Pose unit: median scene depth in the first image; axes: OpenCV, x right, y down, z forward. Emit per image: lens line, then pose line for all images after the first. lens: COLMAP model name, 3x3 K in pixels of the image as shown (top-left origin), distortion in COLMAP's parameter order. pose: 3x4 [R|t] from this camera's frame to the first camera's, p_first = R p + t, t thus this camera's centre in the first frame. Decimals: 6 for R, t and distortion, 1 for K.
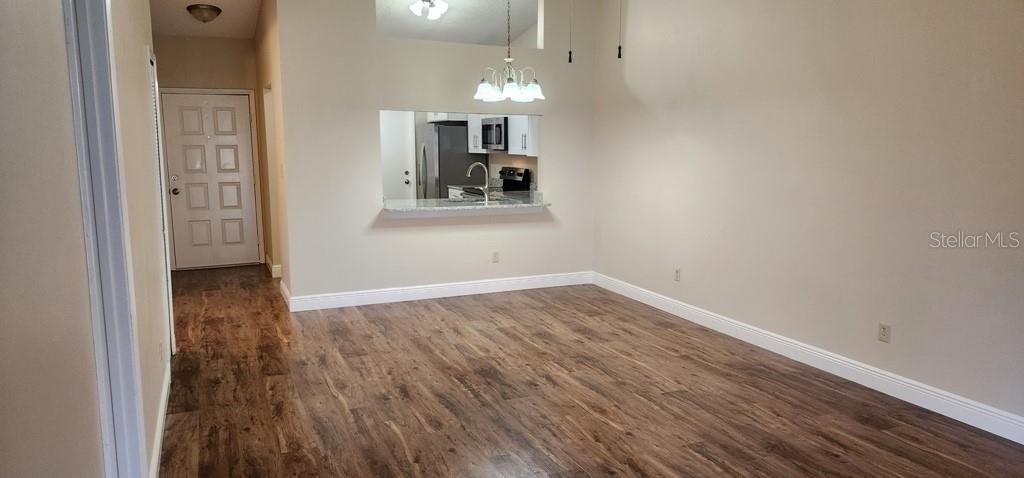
lens RADIAL K [[645.9, 0, 513.0], [0, 645.9, 240.4], [0, 0, 1]] dist [0.005729, 0.000023]
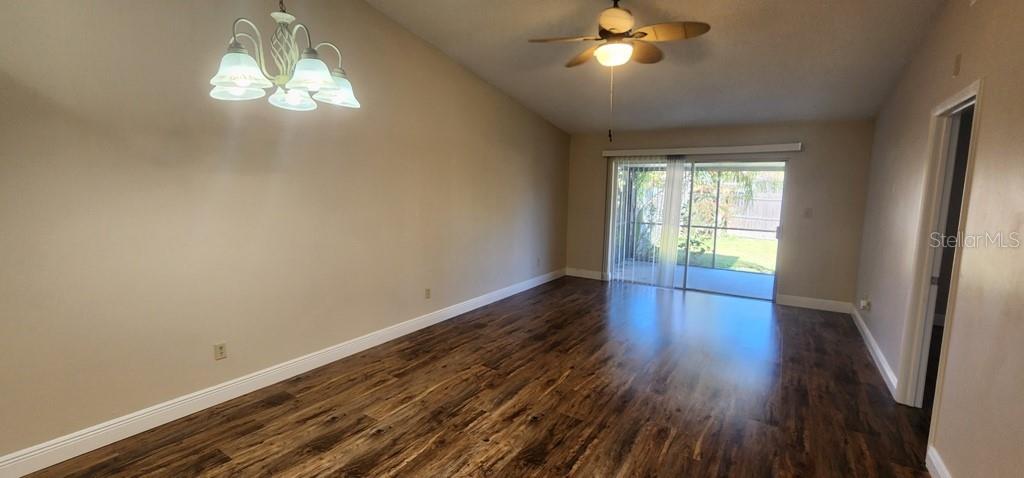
lens RADIAL K [[421.3, 0, 511.8], [0, 421.3, 238.0], [0, 0, 1]] dist [0.000282, 0.000040]
pose [[-0.539934, -0.110739, 0.834391, -0.476879], [0.104269, 0.974872, 0.196856, -0.198425], [-0.835224, 0.193290, -0.514820, 1.303958]]
